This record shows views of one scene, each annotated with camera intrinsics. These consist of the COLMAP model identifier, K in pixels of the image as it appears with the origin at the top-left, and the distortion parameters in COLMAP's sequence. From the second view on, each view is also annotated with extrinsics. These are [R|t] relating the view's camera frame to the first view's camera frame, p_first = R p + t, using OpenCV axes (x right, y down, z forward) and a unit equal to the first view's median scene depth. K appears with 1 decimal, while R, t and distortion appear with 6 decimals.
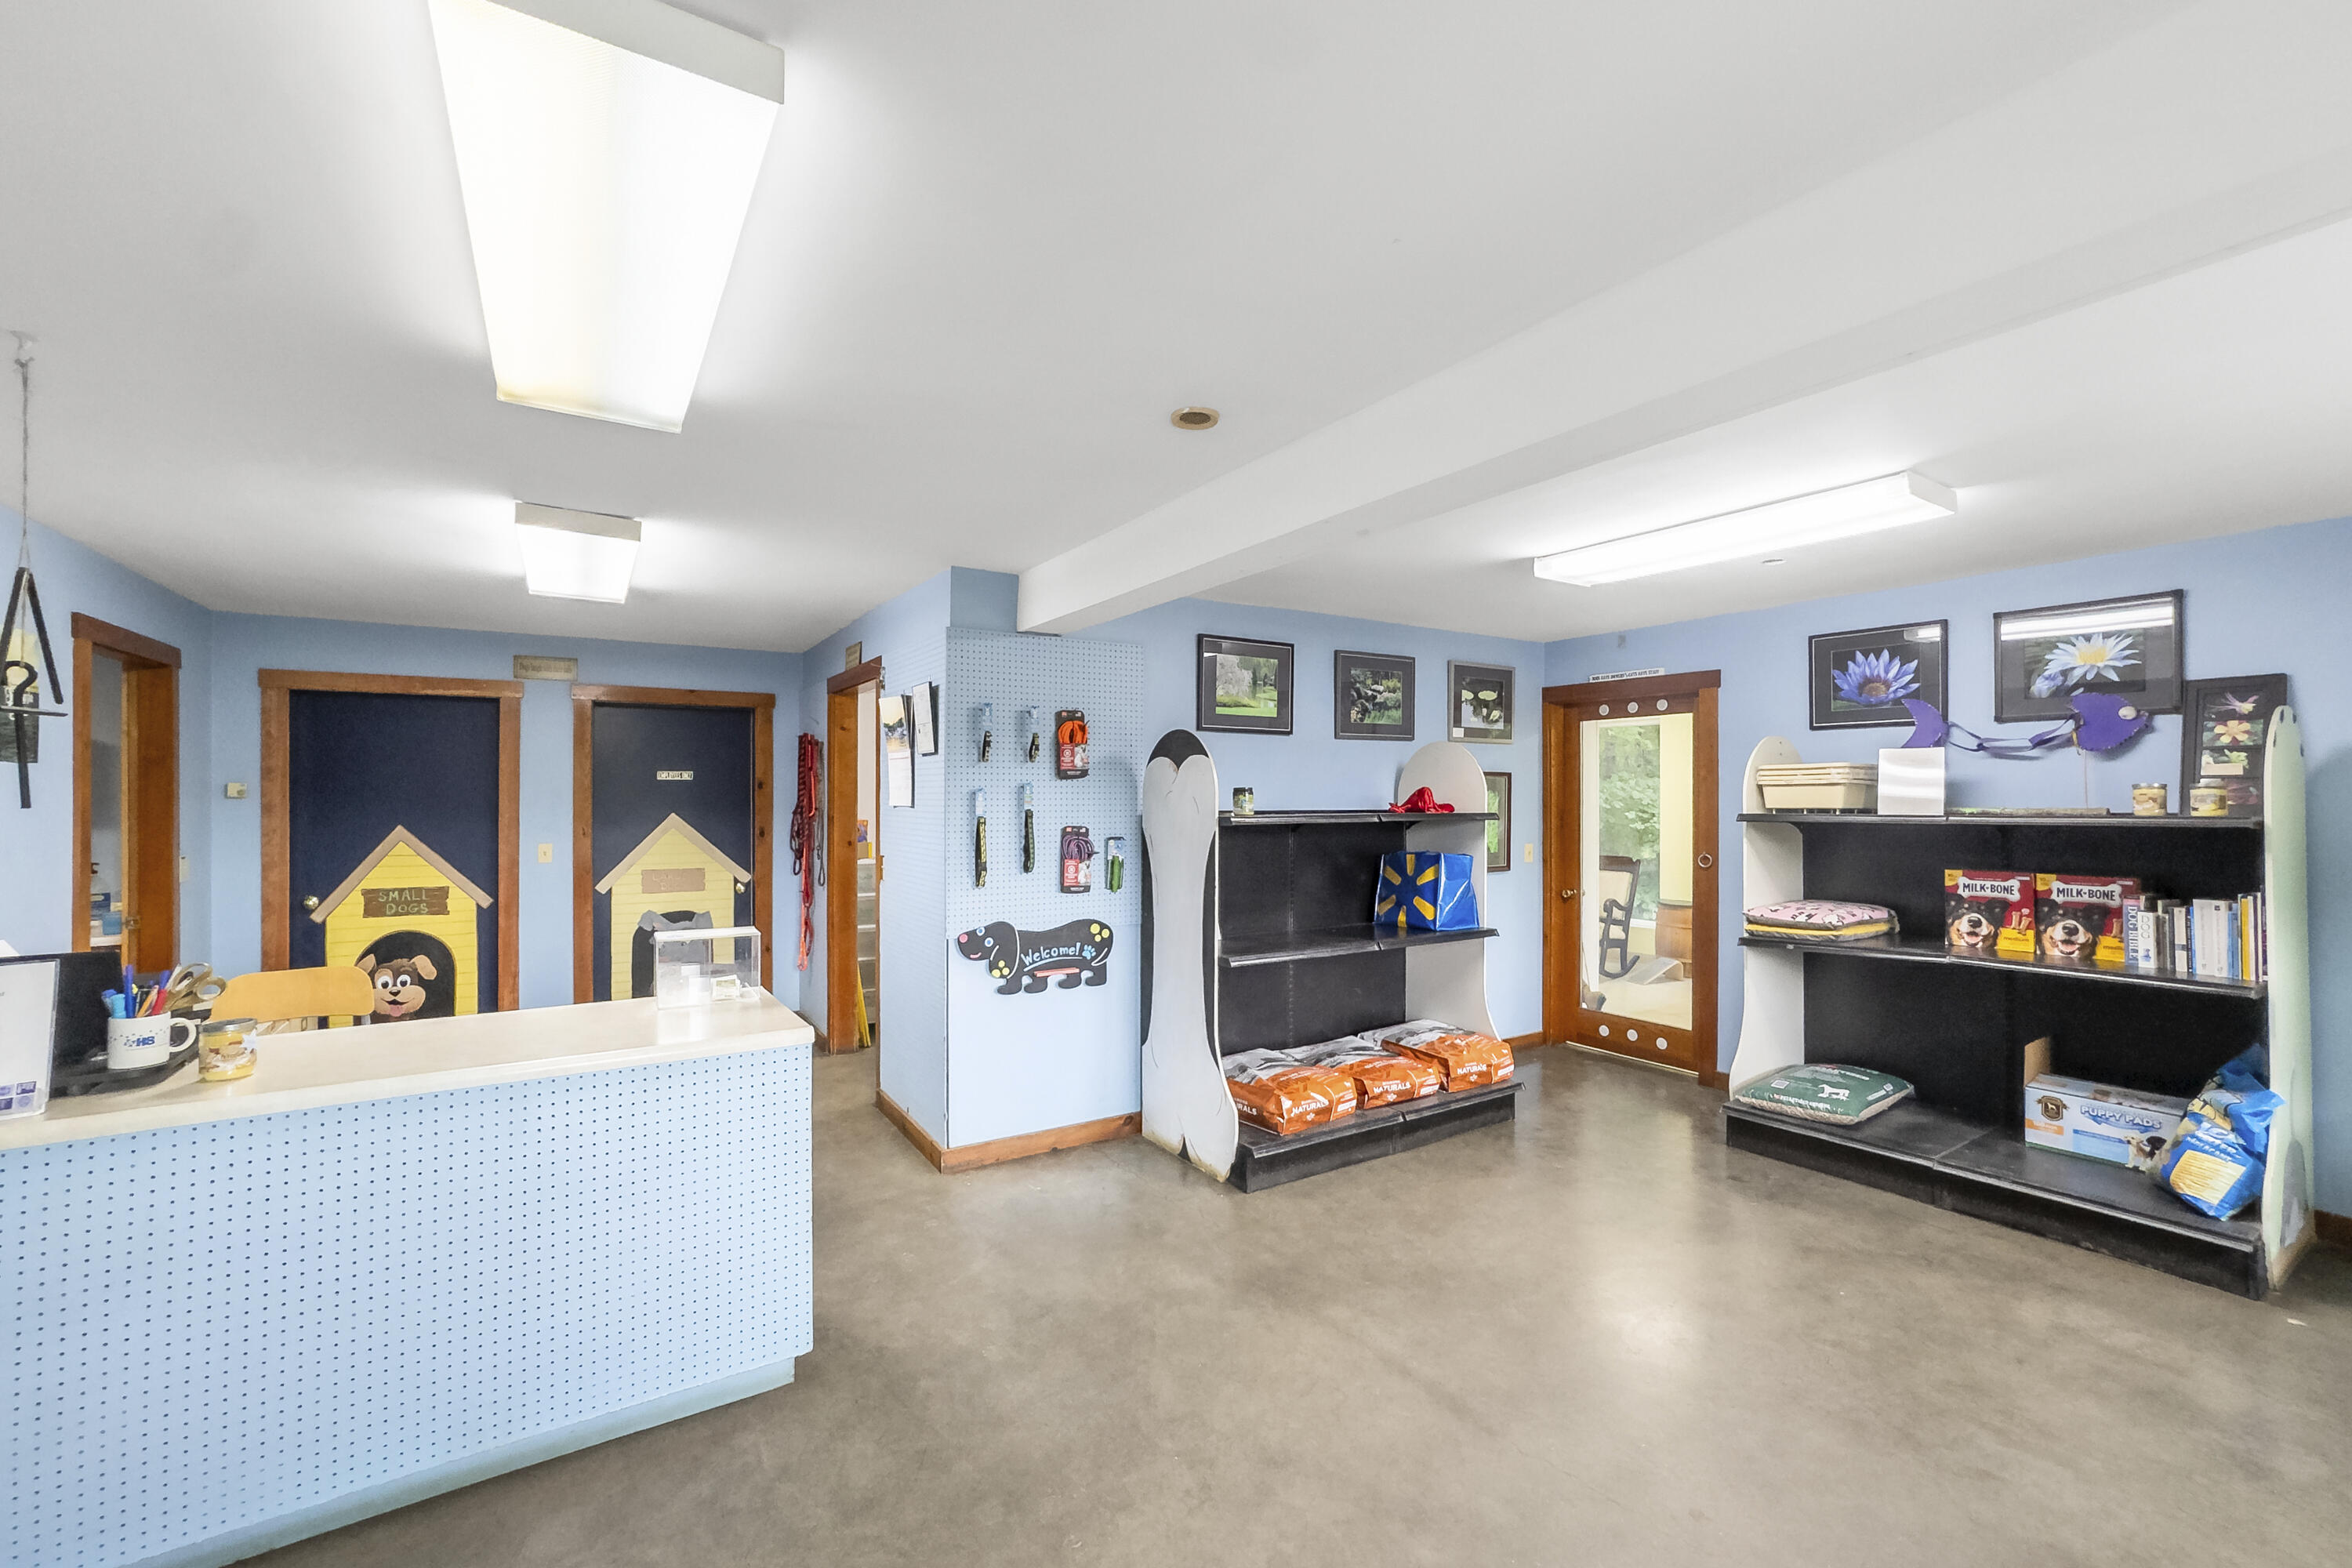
lens RADIAL K [[962.2, 0, 1185.0], [0, 962.2, 784.3], [0, 0, 1]] dist [-0.046859, 0.014907]
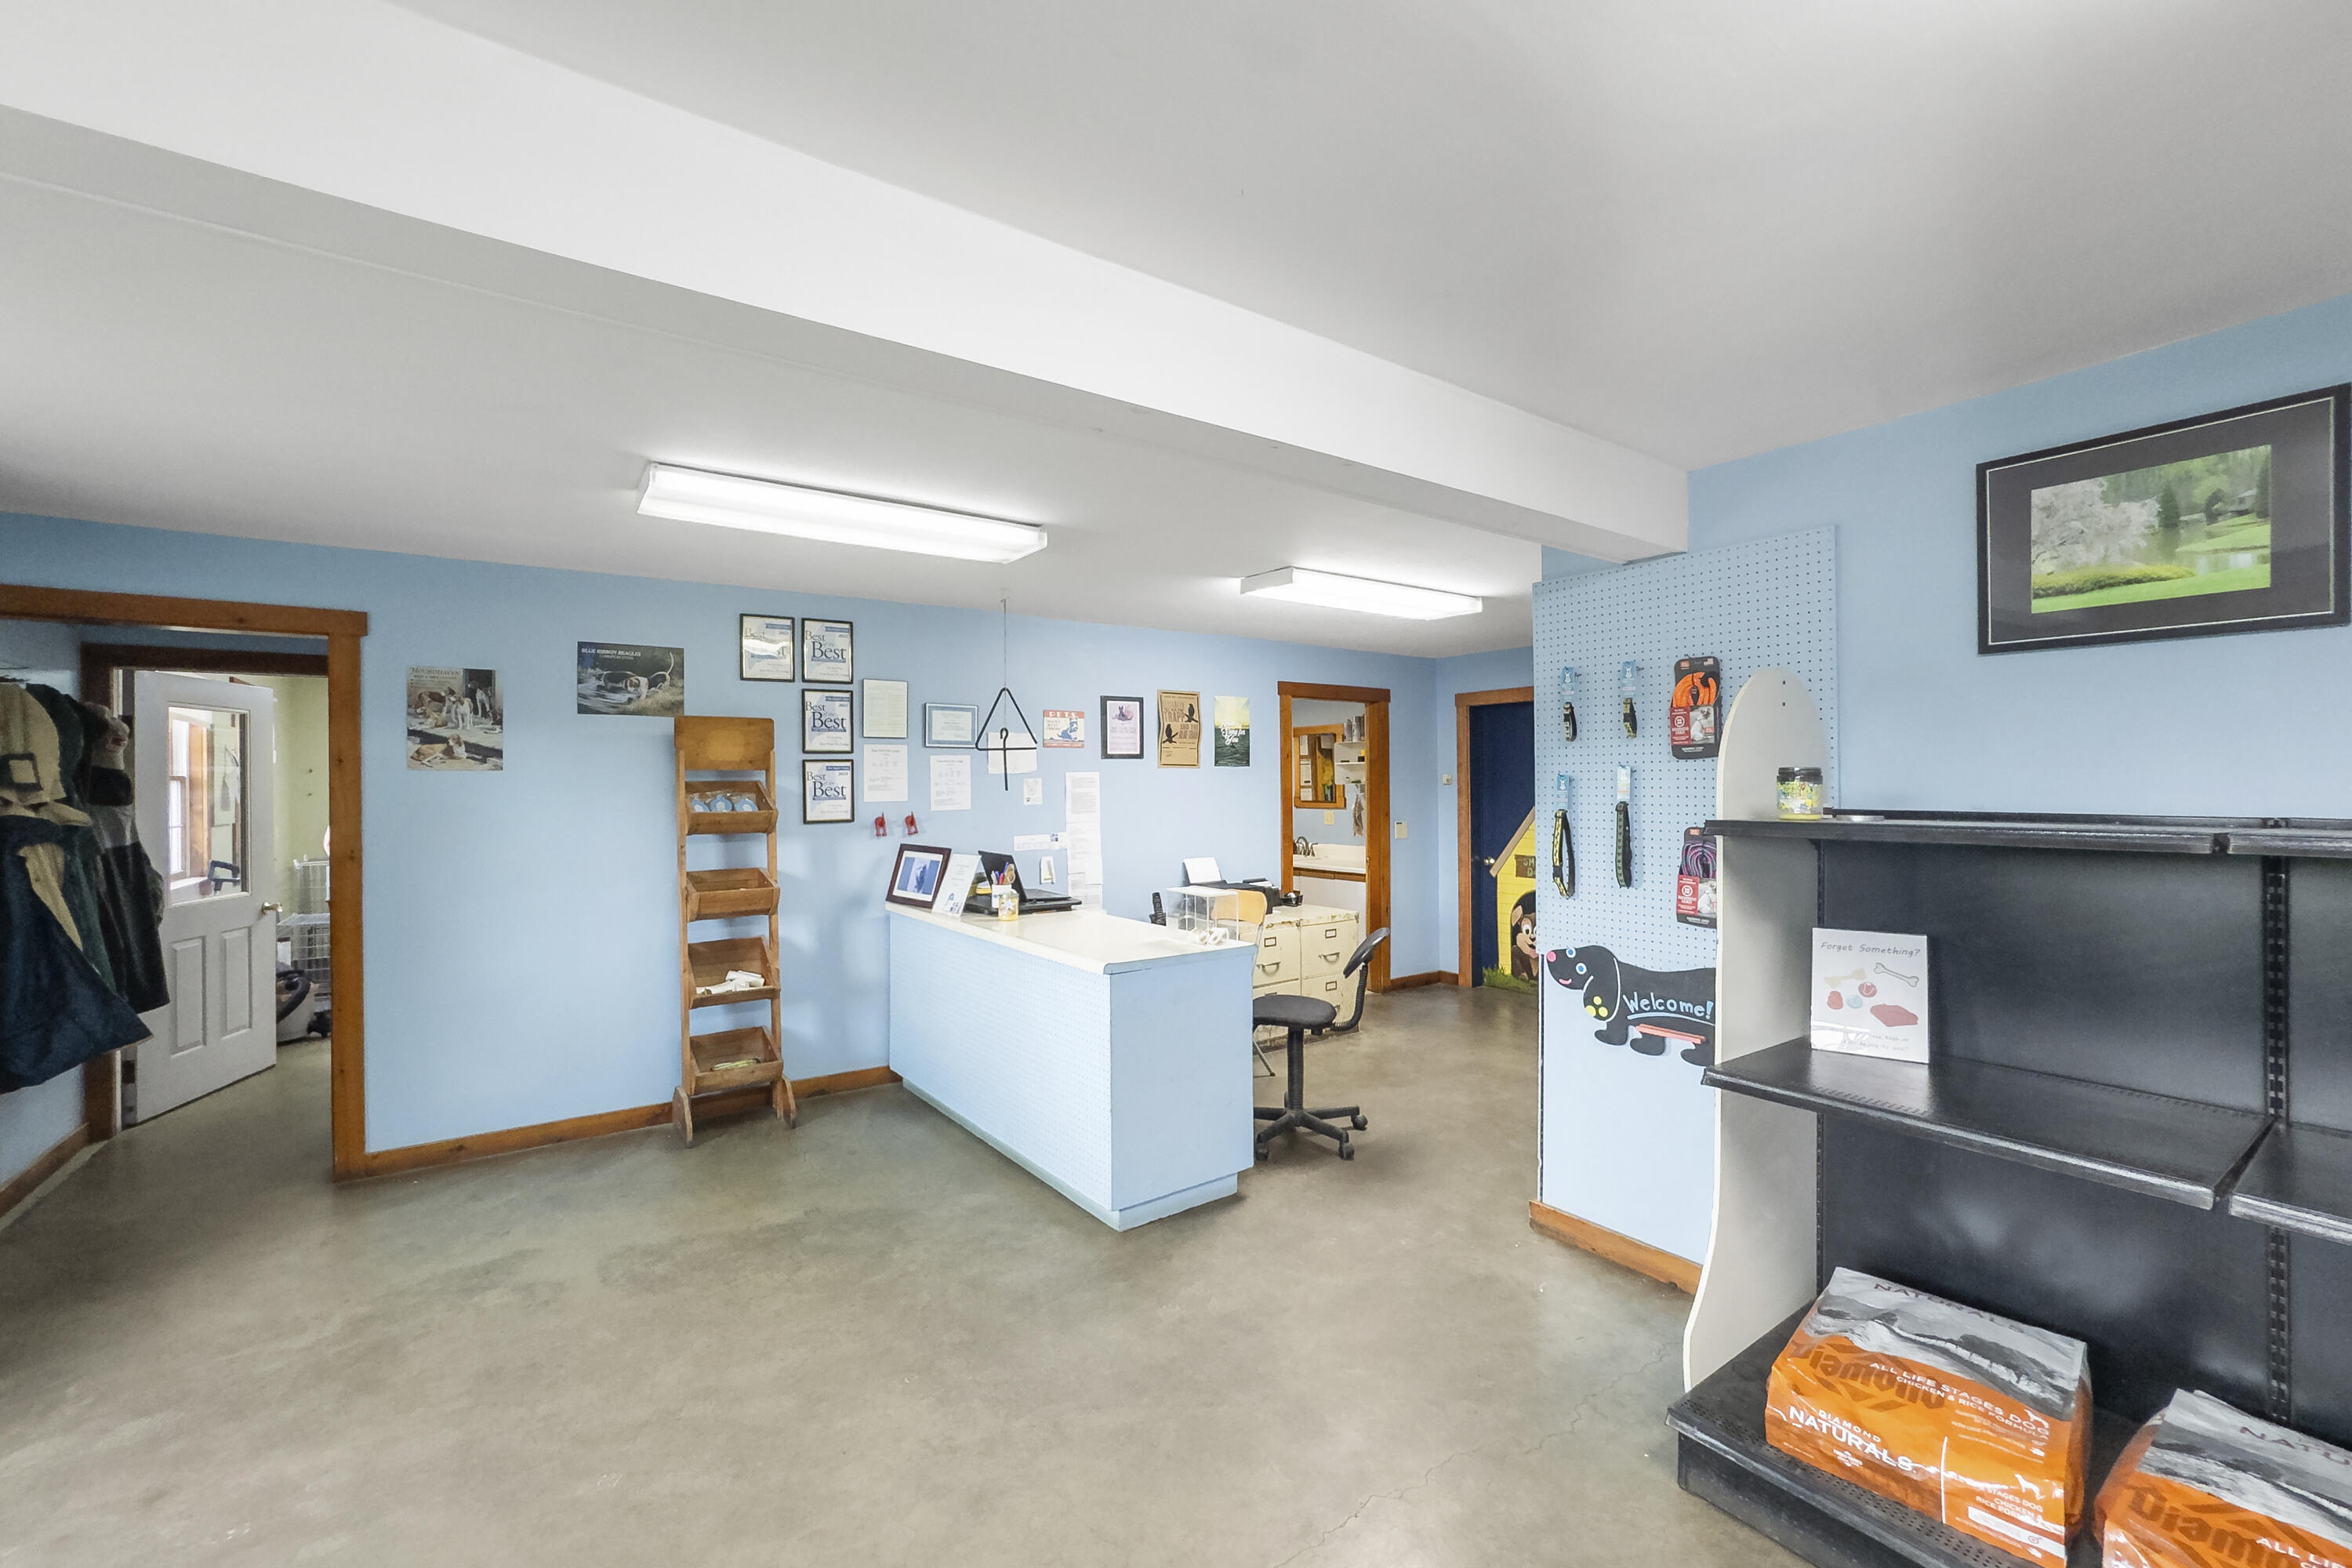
lens RADIAL K [[962.2, 0, 1185.0], [0, 962.2, 784.3], [0, 0, 1]] dist [-0.046859, 0.014907]
pose [[0.050708, 0.001974, -0.998712, 0.545890], [0.013315, 0.999908, 0.002652, 0.006598], [0.998625, -0.013432, 0.050677, 0.618758]]
